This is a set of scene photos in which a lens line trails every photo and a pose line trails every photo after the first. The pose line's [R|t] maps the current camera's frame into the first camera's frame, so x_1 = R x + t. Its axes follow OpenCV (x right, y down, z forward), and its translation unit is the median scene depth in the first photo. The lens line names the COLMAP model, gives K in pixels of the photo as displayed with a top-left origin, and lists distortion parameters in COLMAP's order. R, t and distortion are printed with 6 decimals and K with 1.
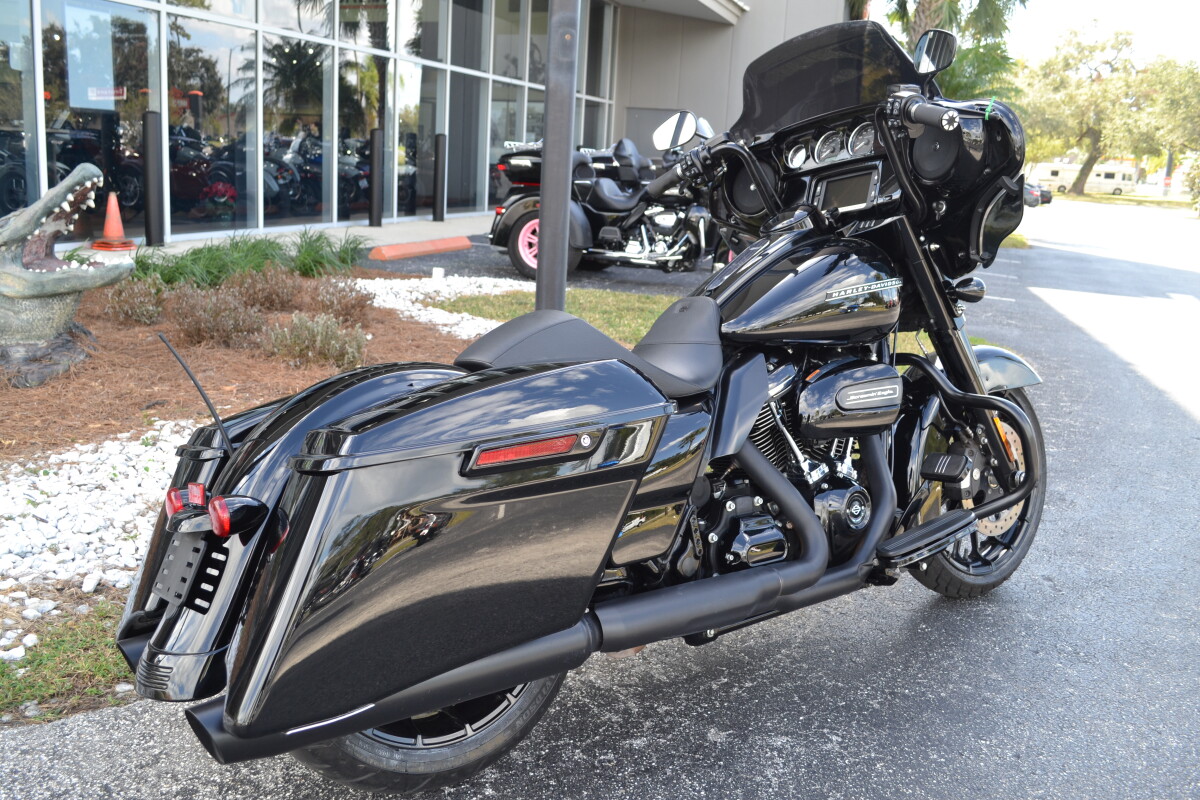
lens RADIAL K [[1096.1, 0, 600.0], [0, 1096.1, 400.0], [0, 0, 1]] dist [-0.081436, -0.000343]
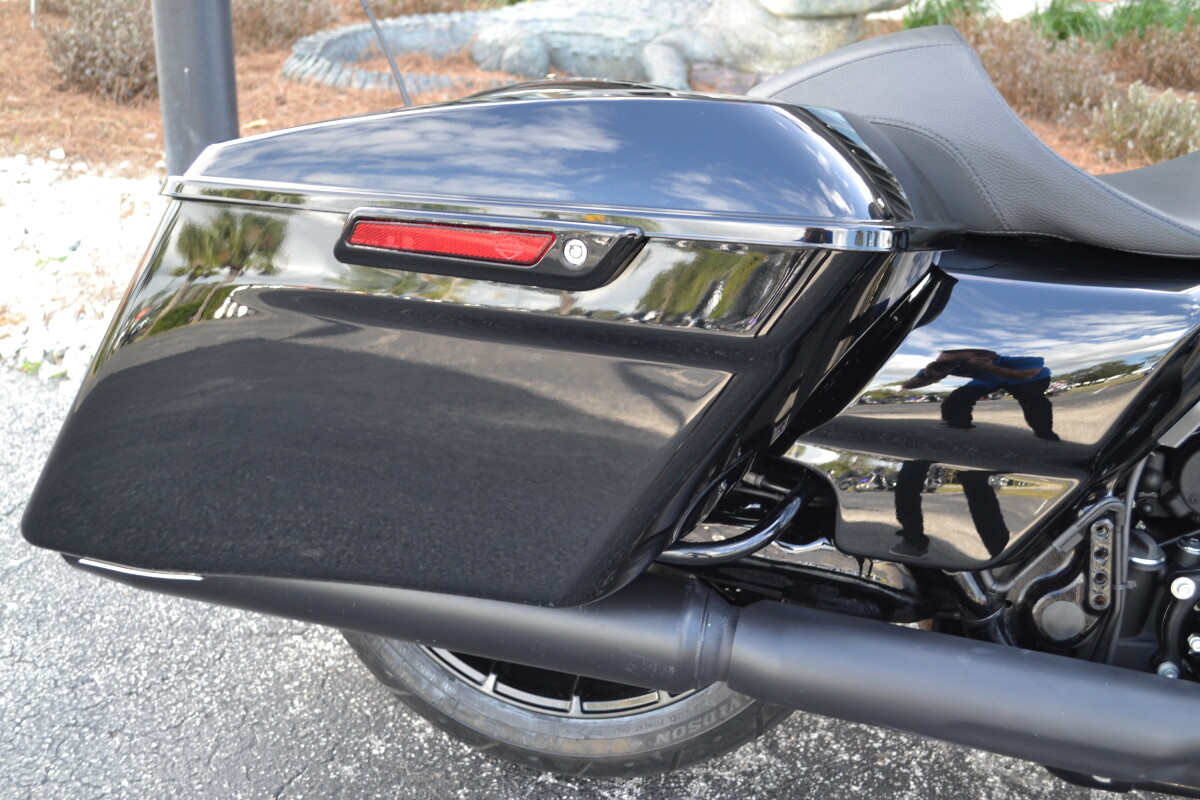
lens RADIAL K [[1254.9, 0, 600.0], [0, 1254.9, 400.0], [0, 0, 1]] dist [-0.066488, 0.019569]
pose [[0.604105, 0.295566, -0.740066, 0.362826], [-0.178431, 0.955265, 0.235861, -0.029189], [0.776672, -0.010434, 0.629819, 0.582096]]
